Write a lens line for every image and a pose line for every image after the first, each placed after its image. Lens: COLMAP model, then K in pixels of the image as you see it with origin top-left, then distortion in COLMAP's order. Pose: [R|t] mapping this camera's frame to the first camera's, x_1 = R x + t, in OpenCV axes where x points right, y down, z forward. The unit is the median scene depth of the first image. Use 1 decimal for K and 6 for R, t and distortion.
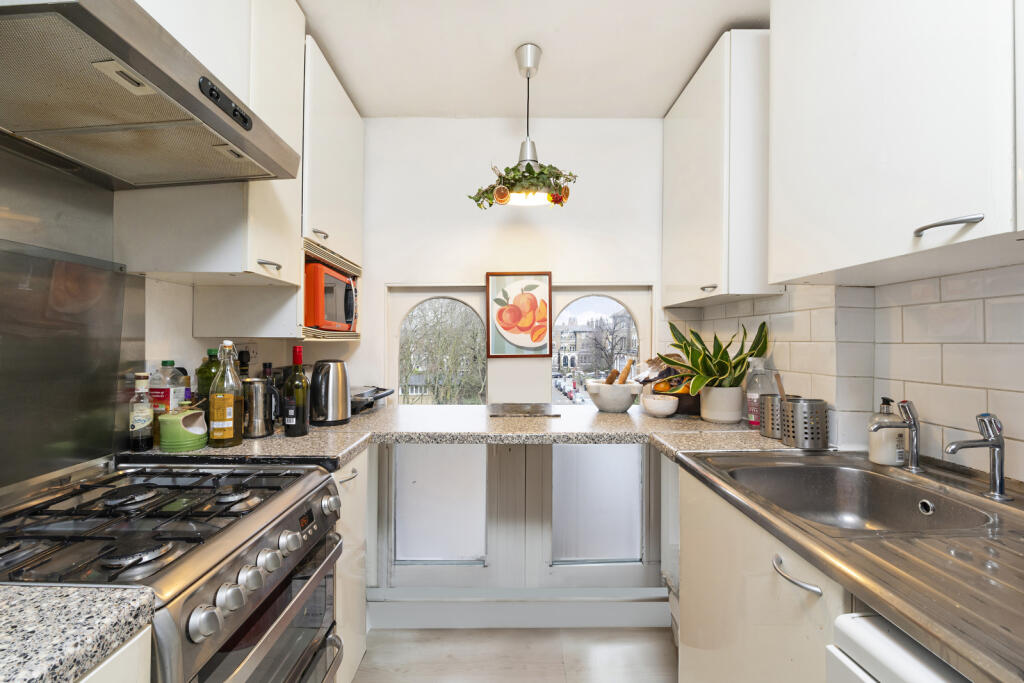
lens RADIAL K [[425.1, 0, 519.1], [0, 425.1, 352.7], [0, 0, 1]] dist [-0.001127, -0.000212]
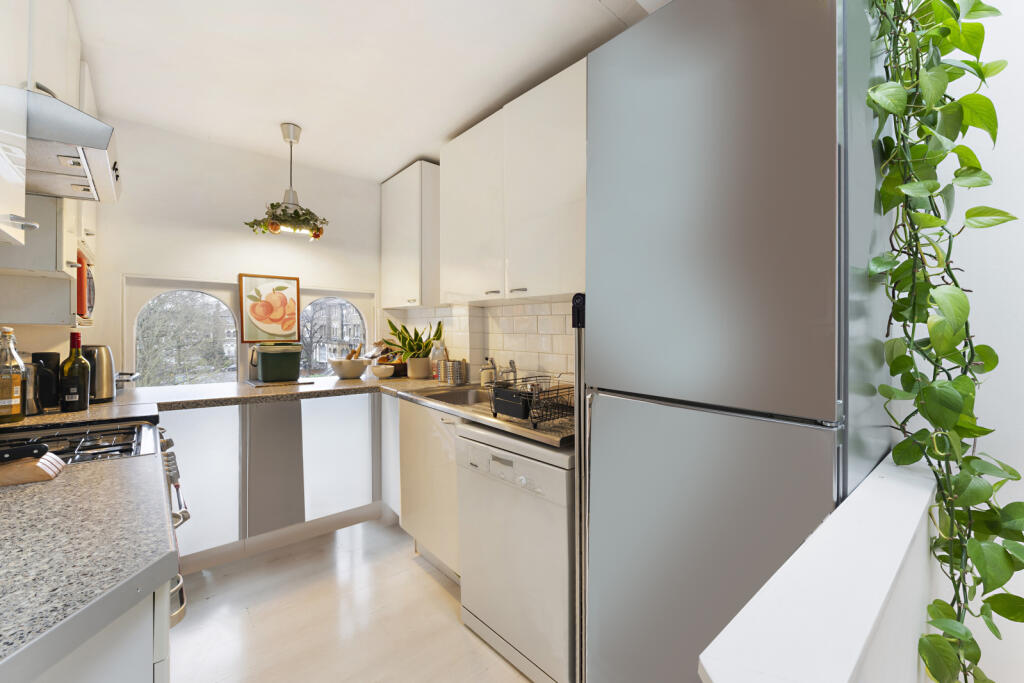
lens RADIAL K [[425.1, 0, 519.1], [0, 425.1, 352.7], [0, 0, 1]] dist [-0.001127, -0.000212]
pose [[0.774521, -0.022225, 0.632157, -0.288383], [0.005036, 0.999568, 0.028972, 0.010757], [-0.632528, -0.019256, 0.774298, -0.573722]]
